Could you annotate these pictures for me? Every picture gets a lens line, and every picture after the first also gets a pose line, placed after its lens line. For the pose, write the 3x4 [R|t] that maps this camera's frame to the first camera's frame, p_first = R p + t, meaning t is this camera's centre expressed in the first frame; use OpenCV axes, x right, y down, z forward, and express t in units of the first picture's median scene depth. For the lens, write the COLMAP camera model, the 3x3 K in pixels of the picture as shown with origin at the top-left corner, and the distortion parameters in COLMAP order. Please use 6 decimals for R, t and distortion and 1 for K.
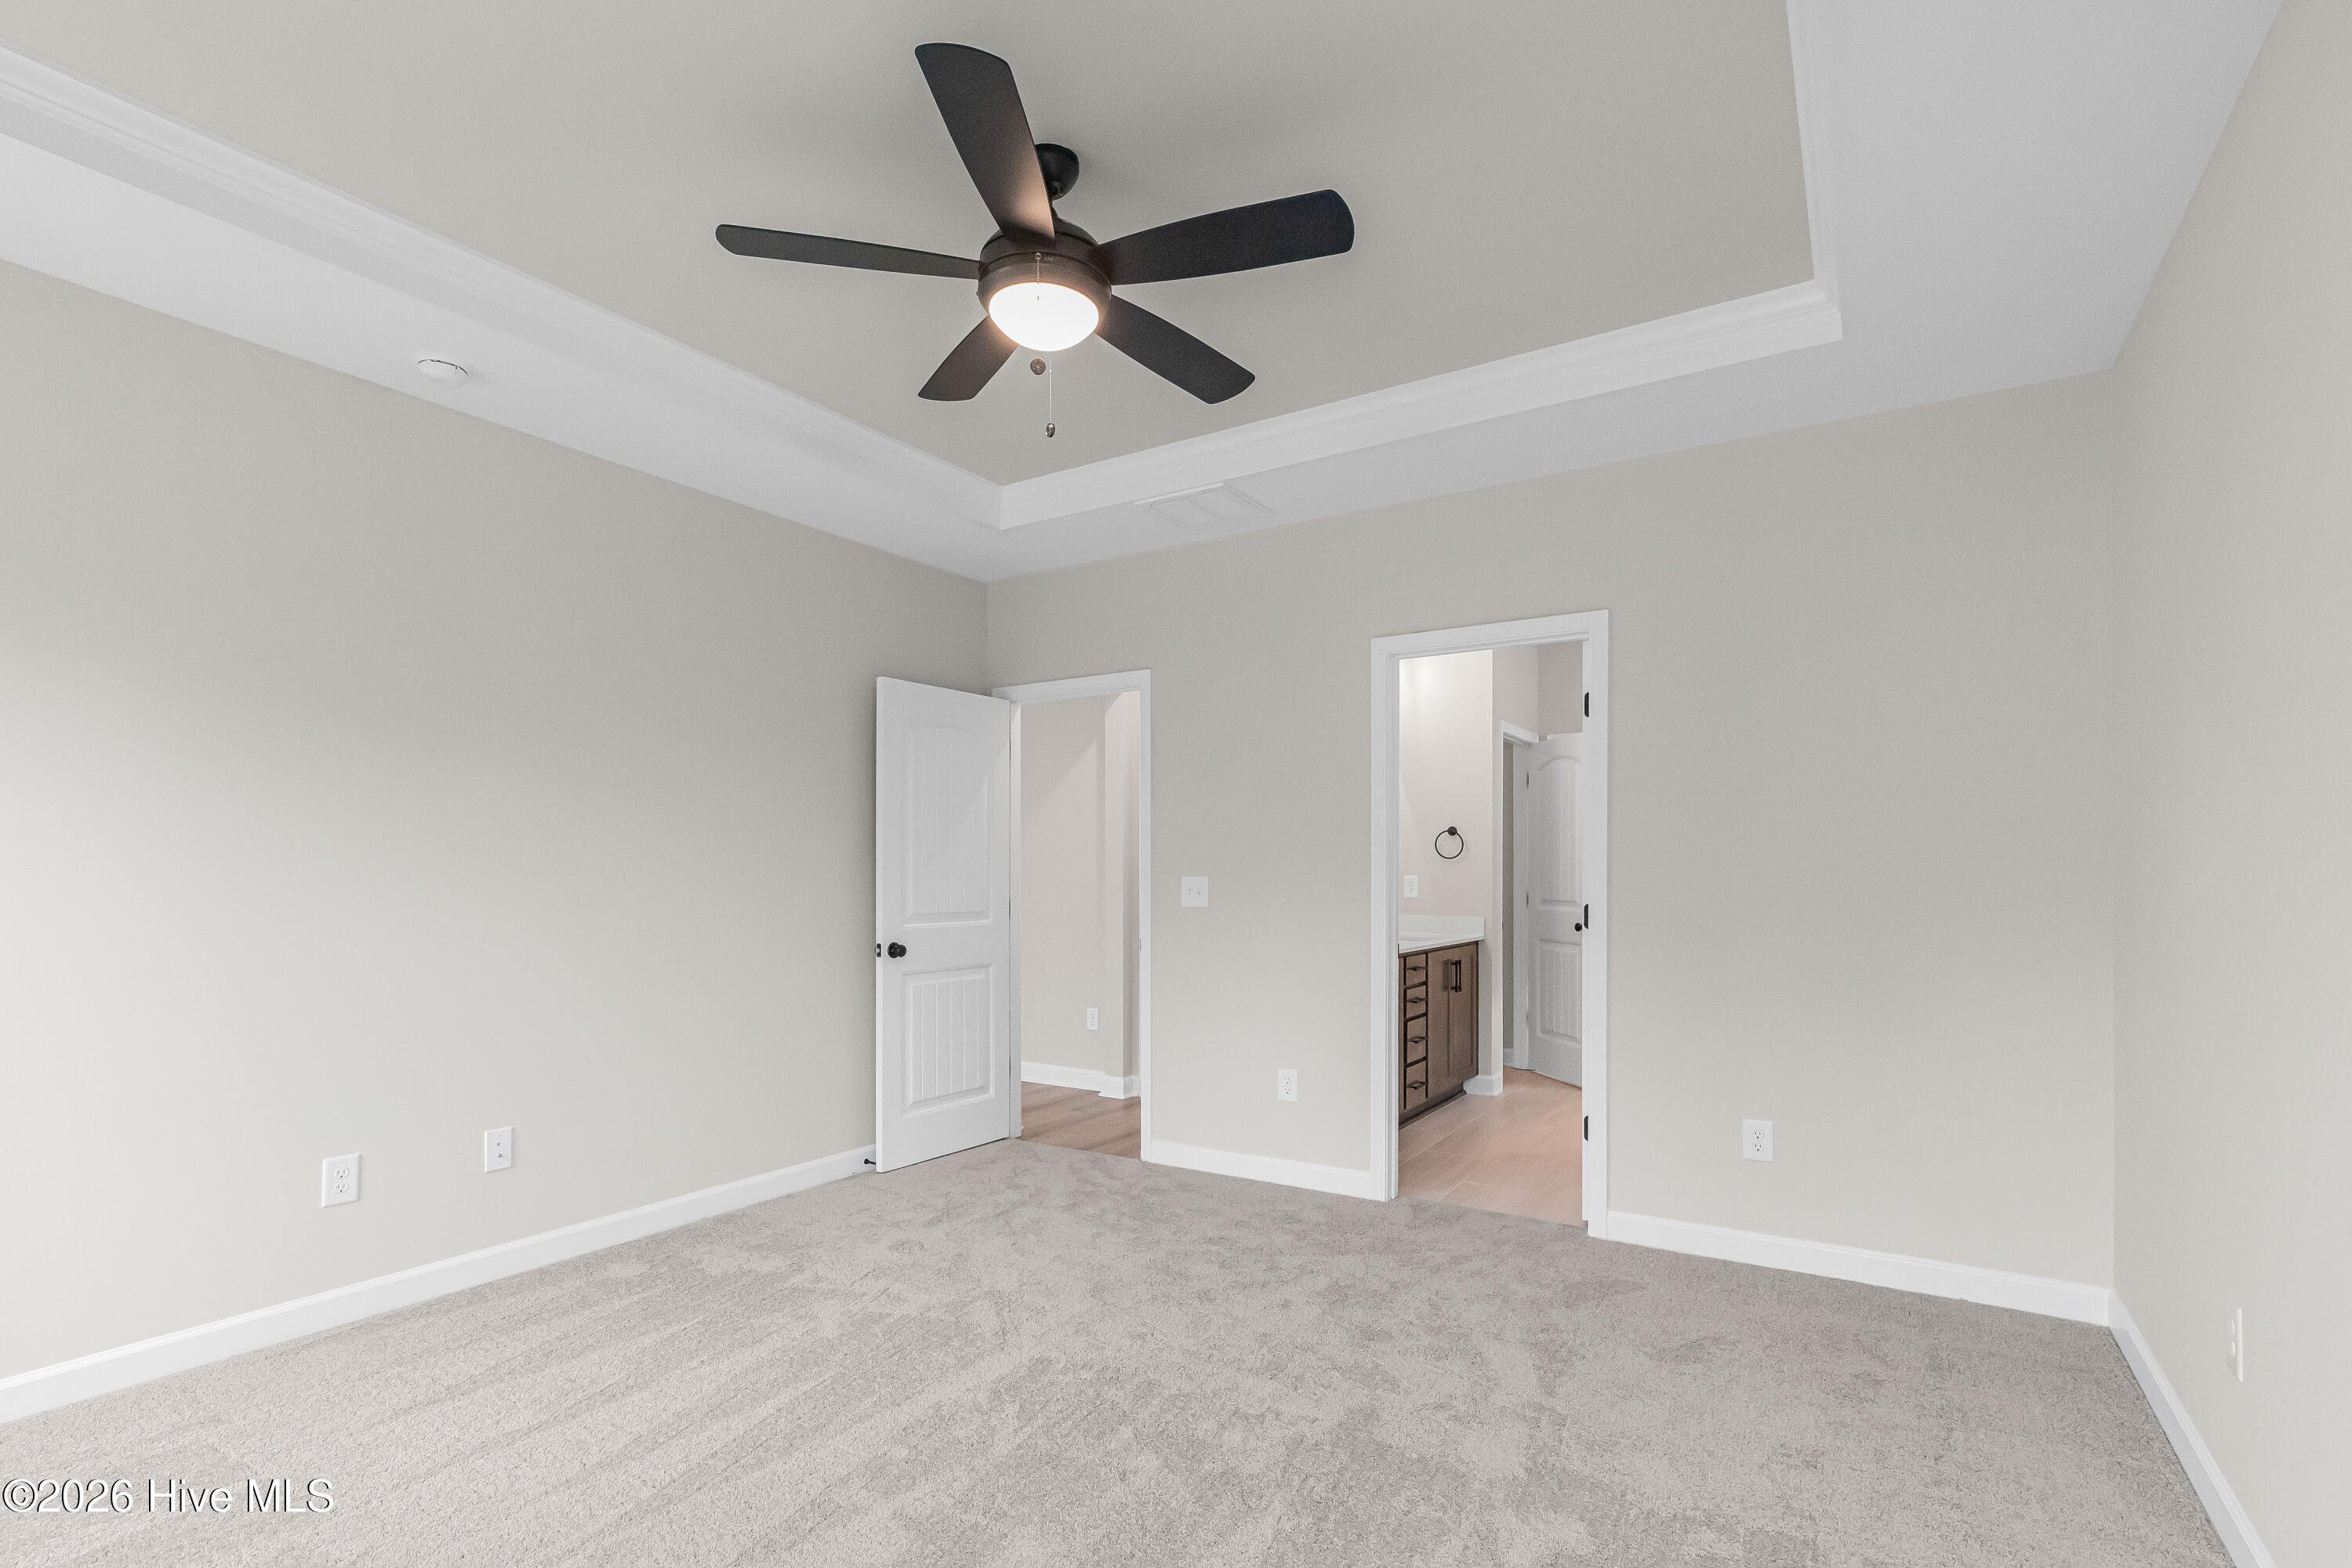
lens RADIAL K [[1070.0, 0, 1173.3], [0, 1070.0, 866.3], [0, 0, 1]] dist [0.013583, -0.000118]
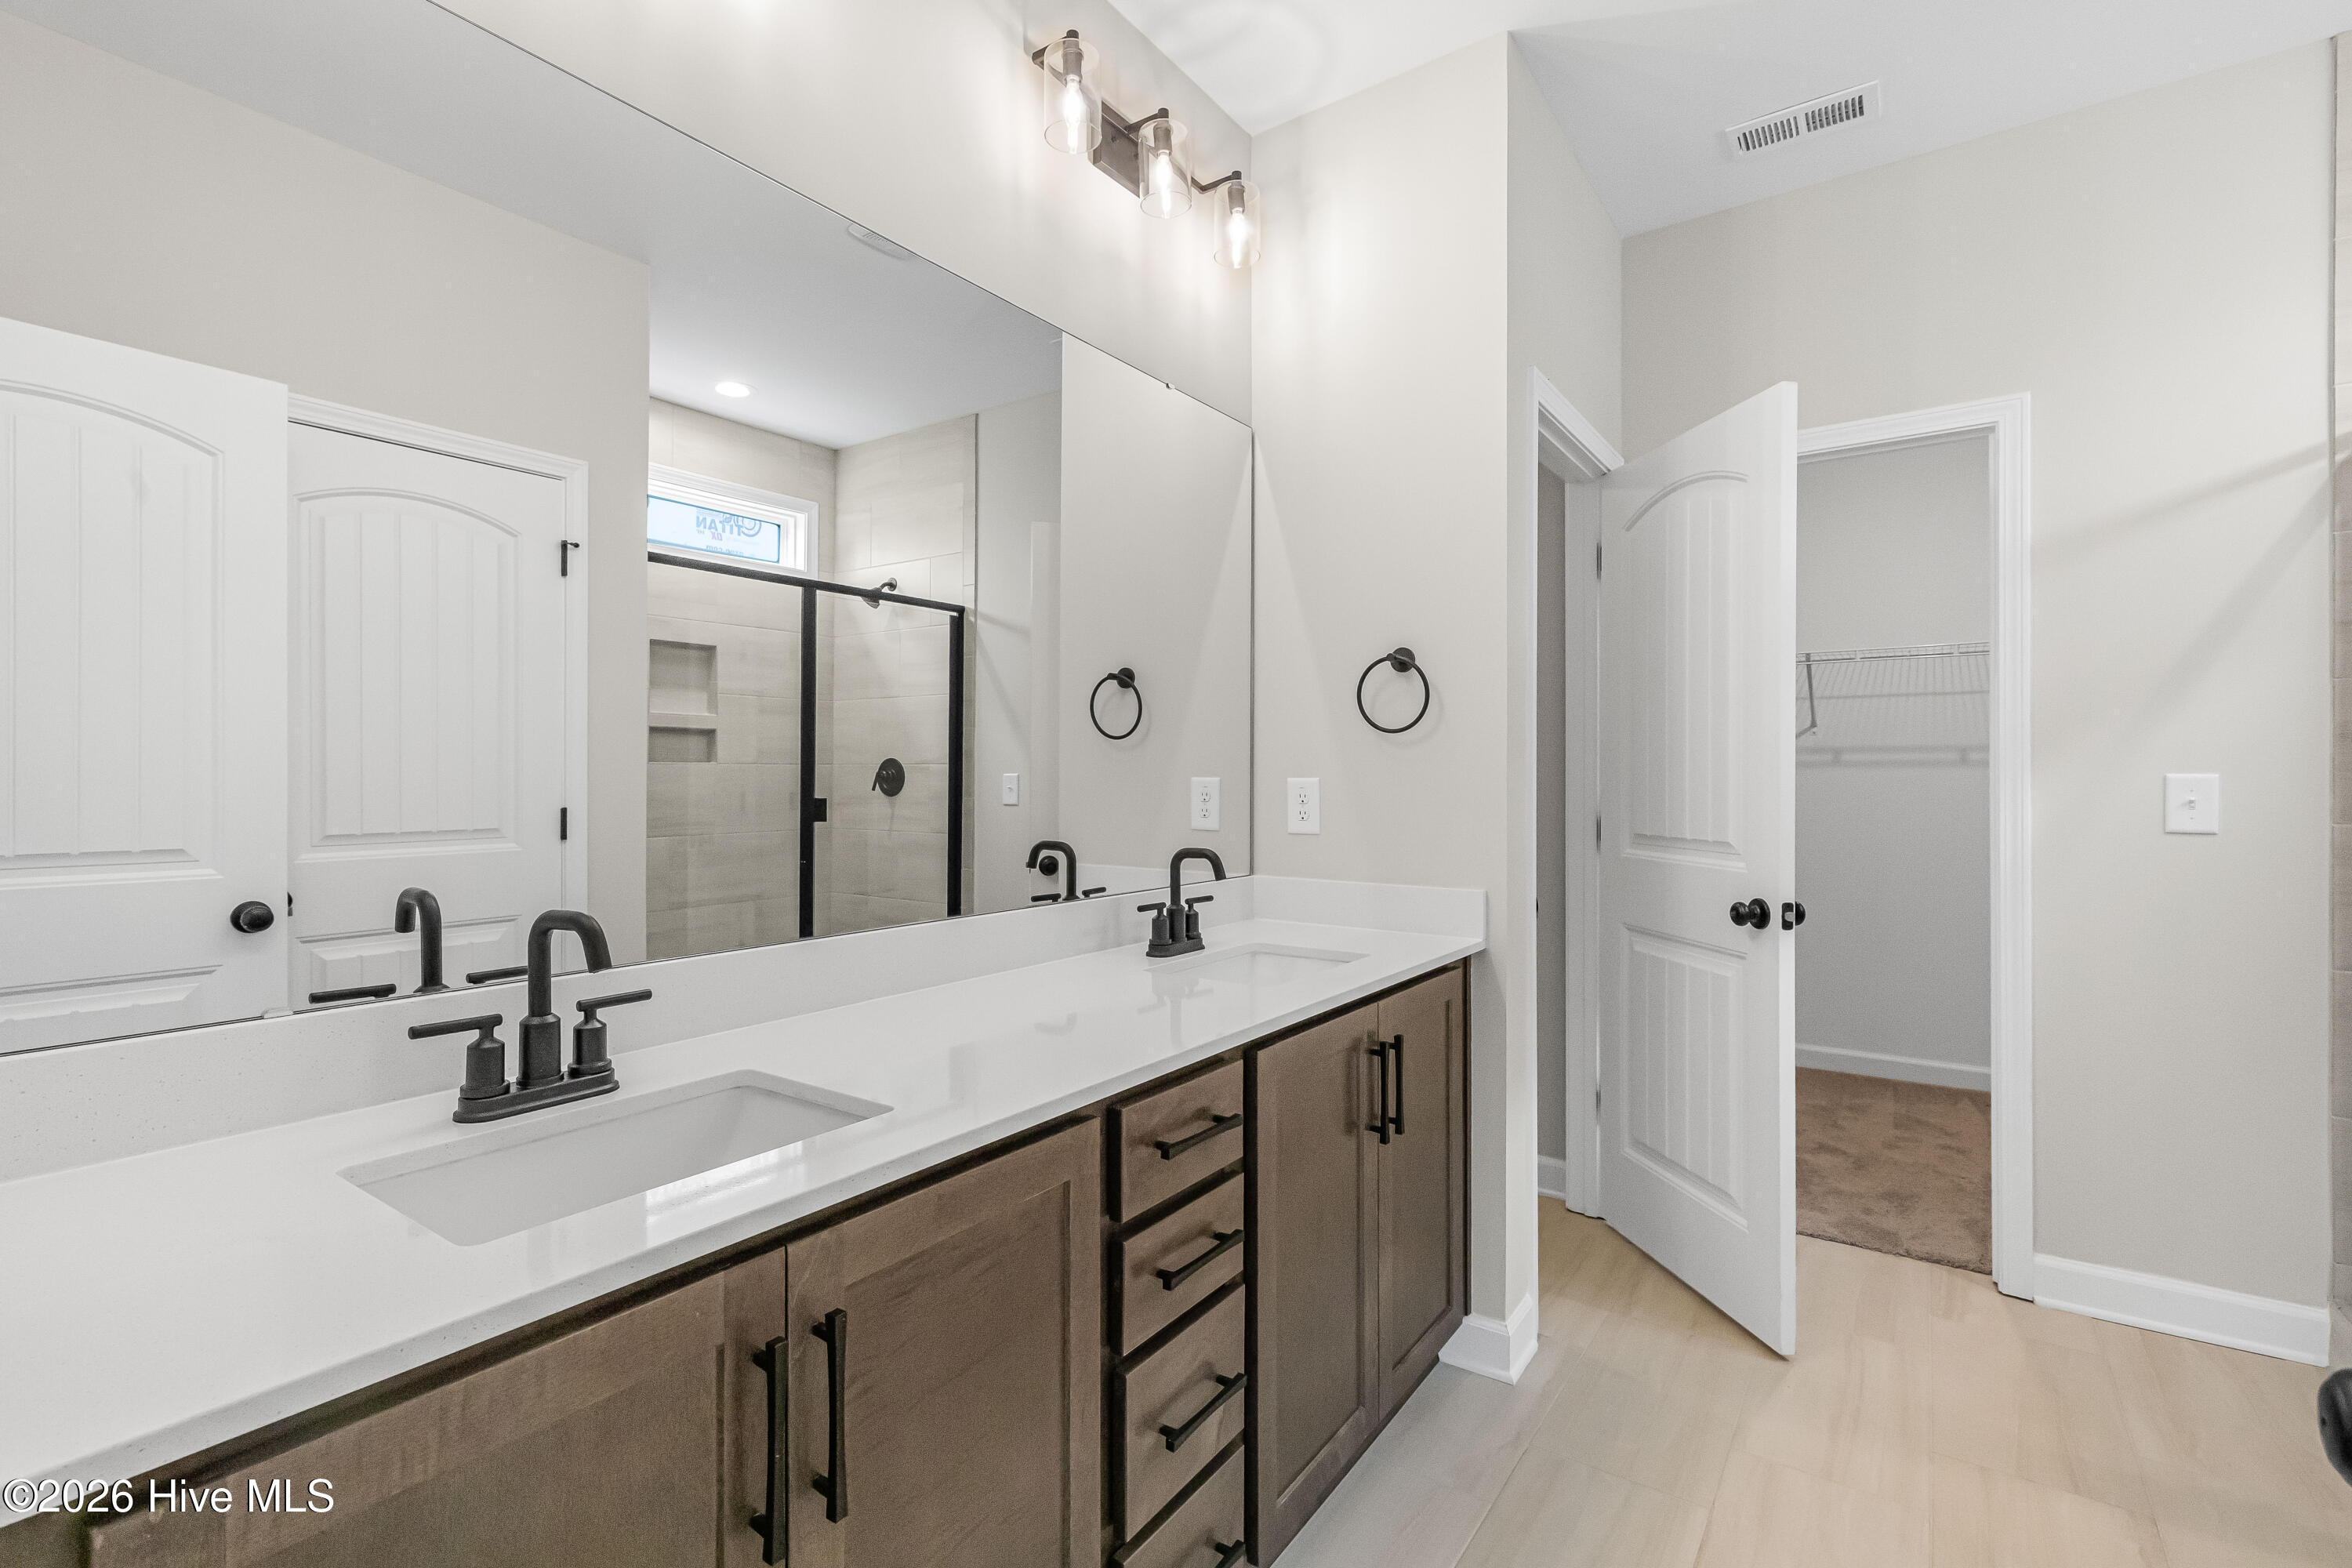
lens RADIAL K [[1070.0, 0, 1176.4], [0, 1070.0, 780.8], [0, 0, 1]] dist [0.013583, -0.000118]
pose [[0.999288, -0.001909, -0.037668, 0.189565], [0.002175, 0.999973, 0.007005, 0.006587], [0.037654, -0.007082, 0.999266, 0.602350]]
